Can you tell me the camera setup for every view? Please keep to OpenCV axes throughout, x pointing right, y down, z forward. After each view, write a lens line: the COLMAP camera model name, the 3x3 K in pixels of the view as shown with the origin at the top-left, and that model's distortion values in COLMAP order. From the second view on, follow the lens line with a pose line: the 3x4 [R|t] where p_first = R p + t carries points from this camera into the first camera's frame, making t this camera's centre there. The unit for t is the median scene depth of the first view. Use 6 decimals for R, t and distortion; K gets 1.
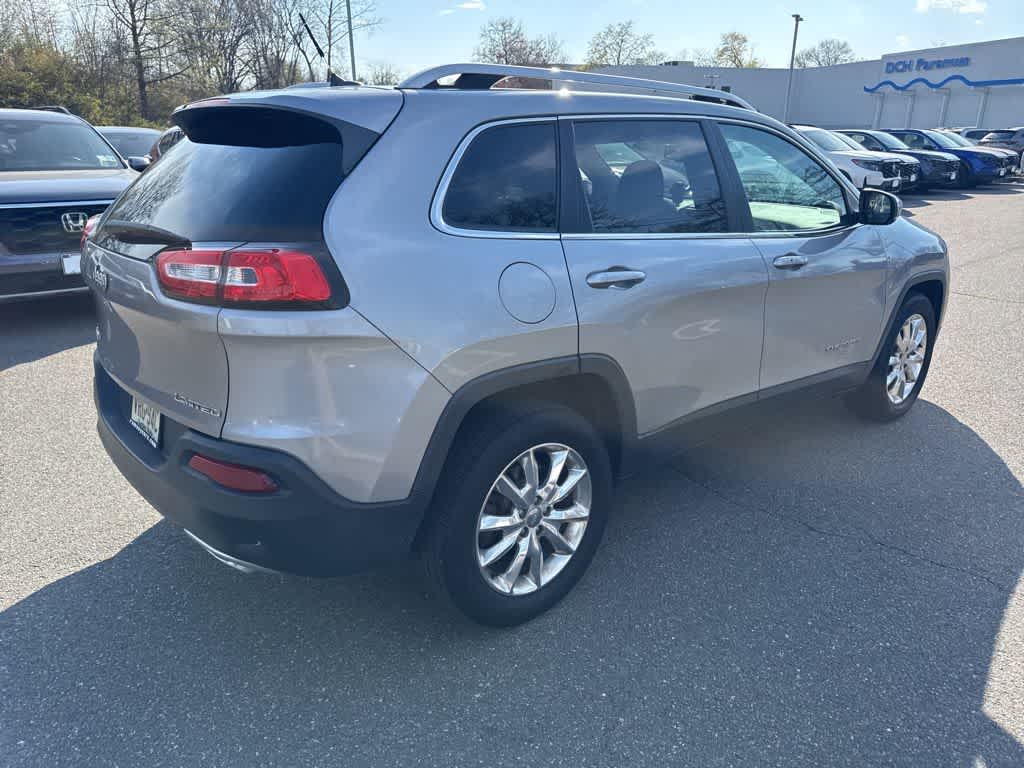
lens RADIAL K [[731.3, 0, 512.1], [0, 731.3, 396.7], [0, 0, 1]] dist [0.041657, -0.045148]
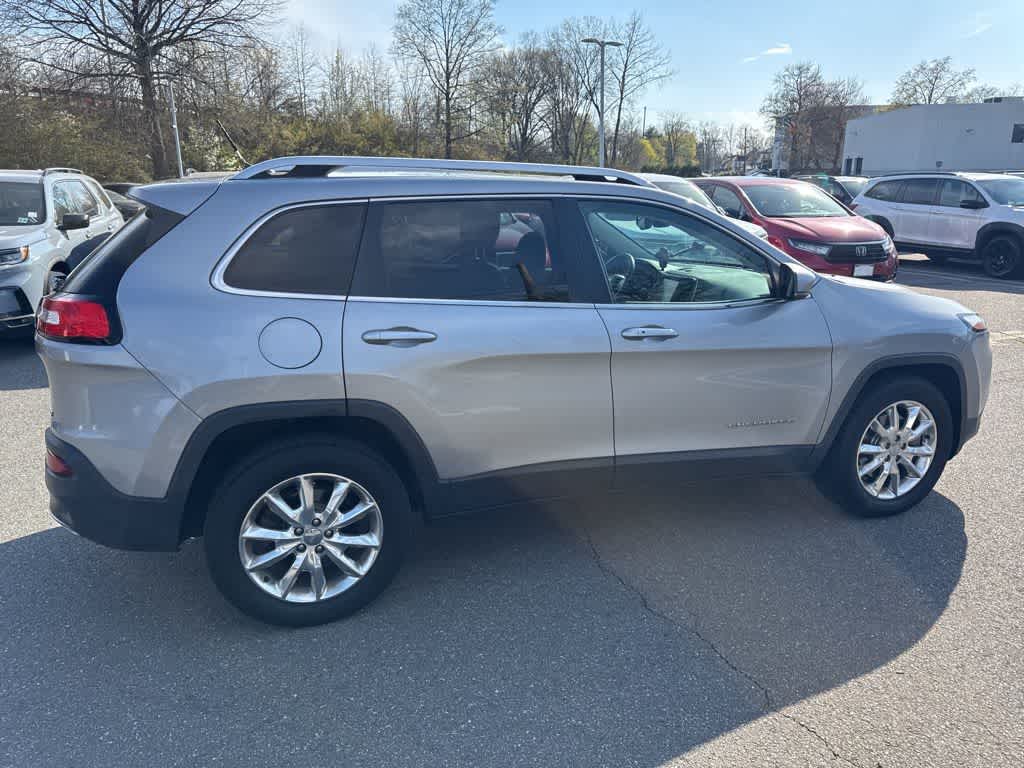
lens RADIAL K [[733.5, 0, 512.0], [0, 733.5, 384.0], [0, 0, 1]] dist [0.031665, -0.036321]
pose [[0.929250, 0.091474, -0.357948, 0.471955], [-0.116908, 0.991882, -0.050024, -0.034720], [0.350466, 0.088331, 0.932401, 0.004401]]
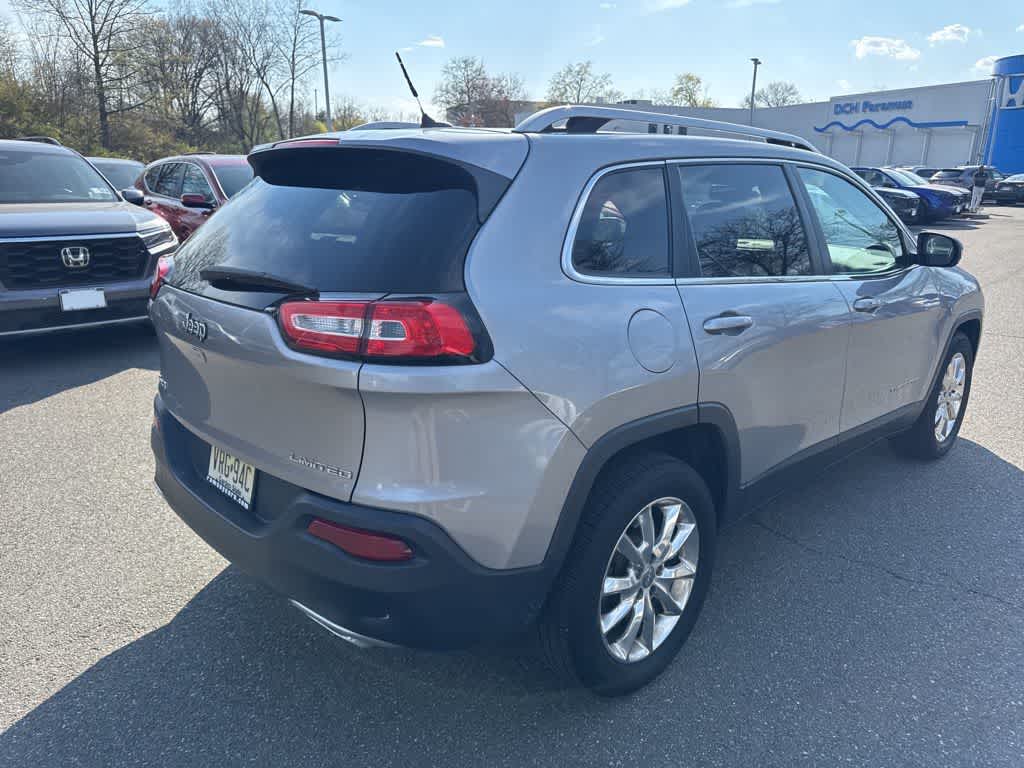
lens RADIAL K [[733.5, 0, 512.0], [0, 733.5, 384.0], [0, 0, 1]] dist [0.031665, -0.036321]
pose [[0.998498, -0.005553, 0.054501, -0.129089], [0.008610, 0.998393, -0.056014, -0.020354], [-0.054103, 0.056399, 0.996941, 0.033536]]
